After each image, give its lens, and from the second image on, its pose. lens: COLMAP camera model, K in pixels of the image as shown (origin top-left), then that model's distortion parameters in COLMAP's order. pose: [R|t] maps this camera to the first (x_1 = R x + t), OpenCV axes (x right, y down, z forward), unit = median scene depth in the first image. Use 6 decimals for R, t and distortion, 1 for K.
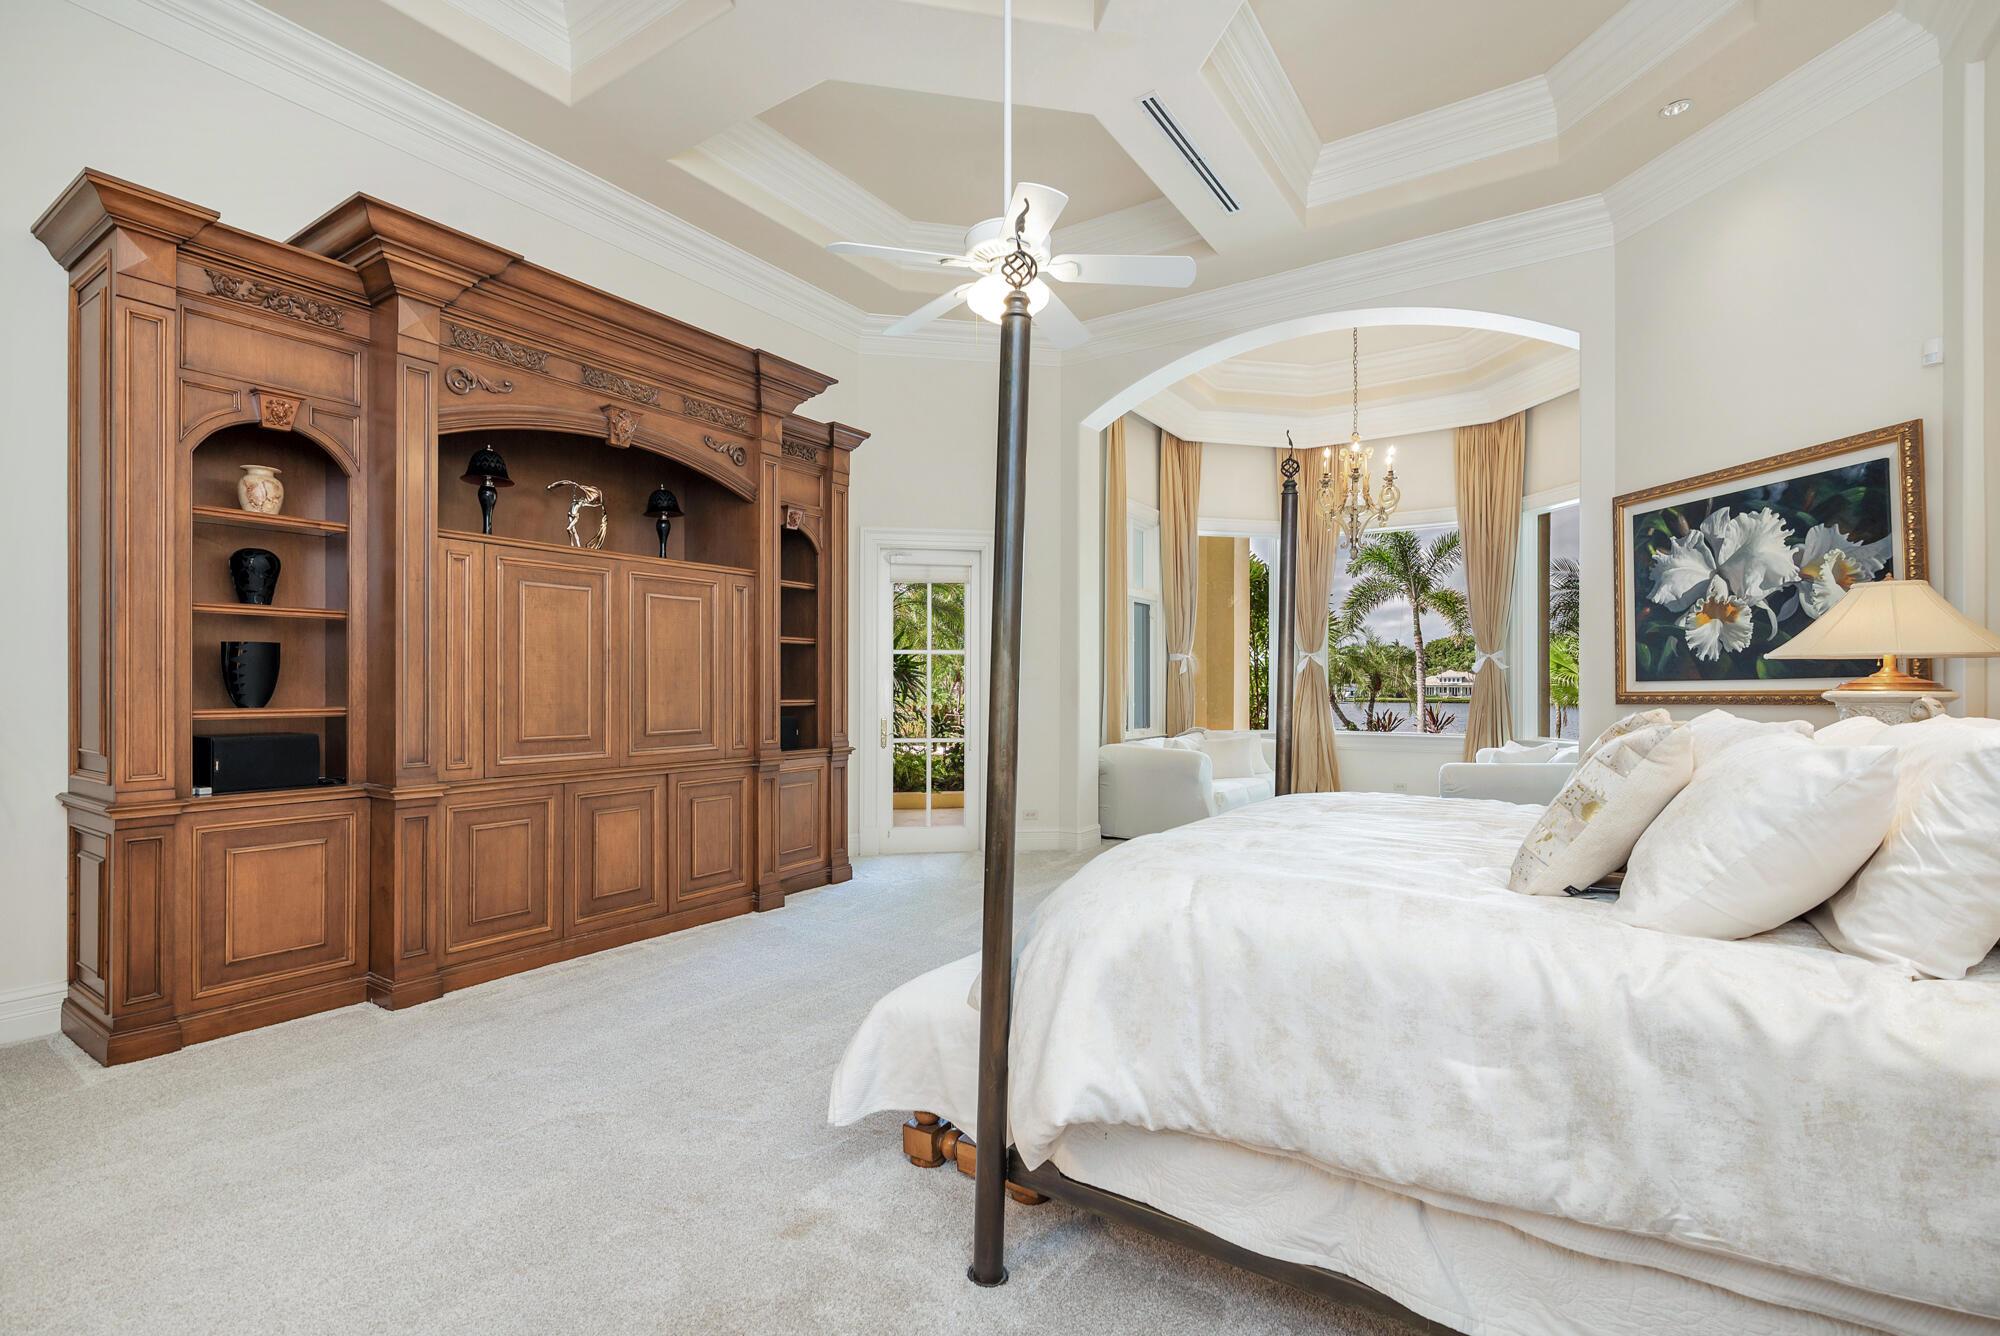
lens RADIAL K [[907.2, 0, 1003.5], [0, 907.2, 666.2], [0, 0, 1]] dist [-0.002000, -0.000207]
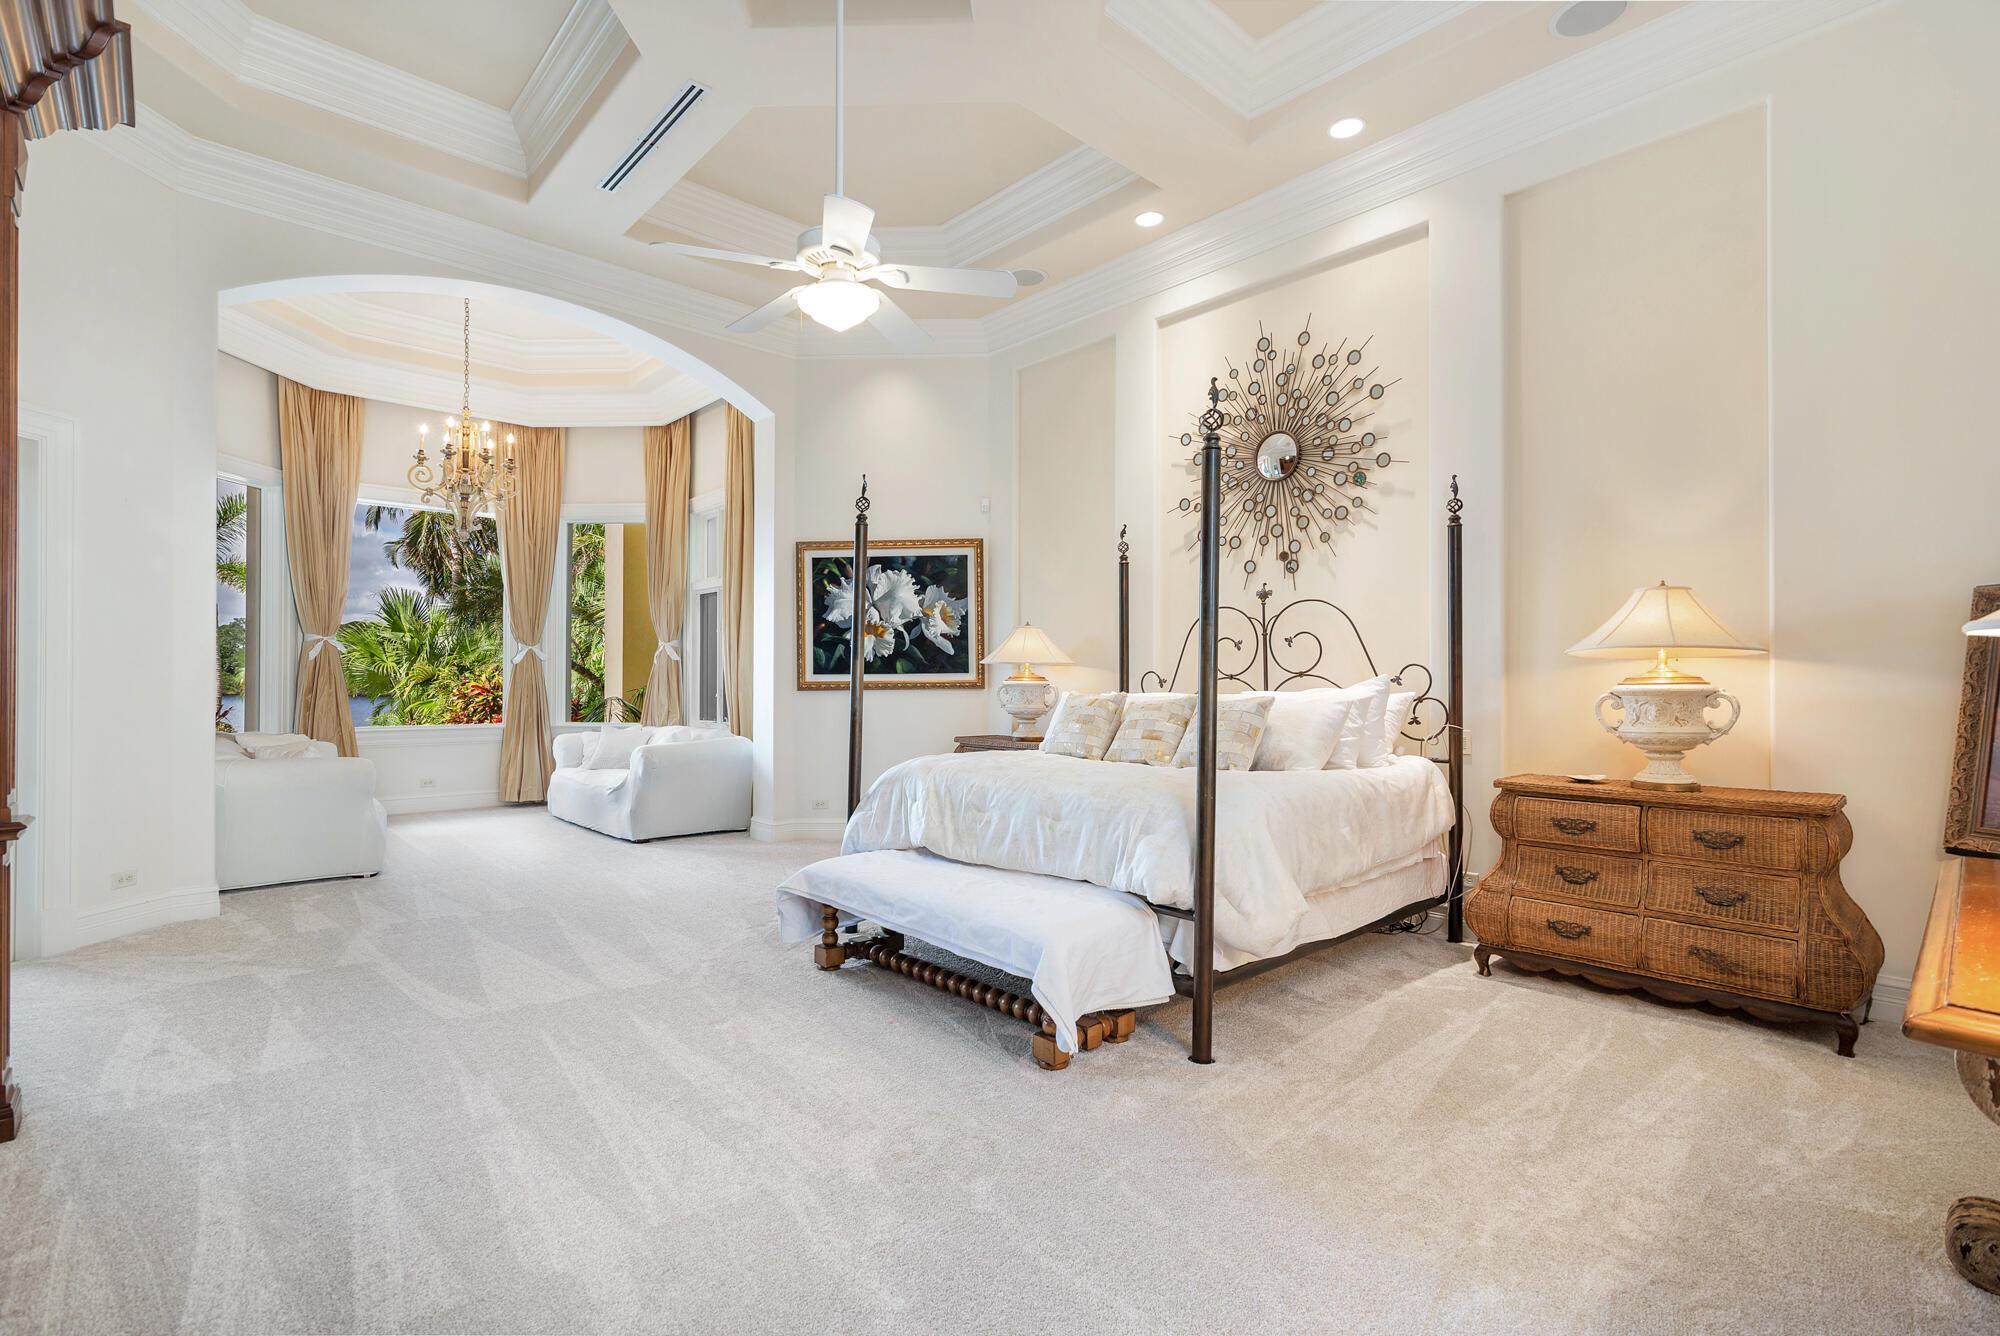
lens RADIAL K [[907.2, 0, 1003.5], [0, 907.2, 666.2], [0, 0, 1]] dist [-0.002000, -0.000207]
pose [[0.231783, 0.010160, 0.972715, -0.719055], [-0.023976, 0.999701, -0.004729, 0.003986], [-0.972472, -0.022226, 0.231957, 0.436459]]
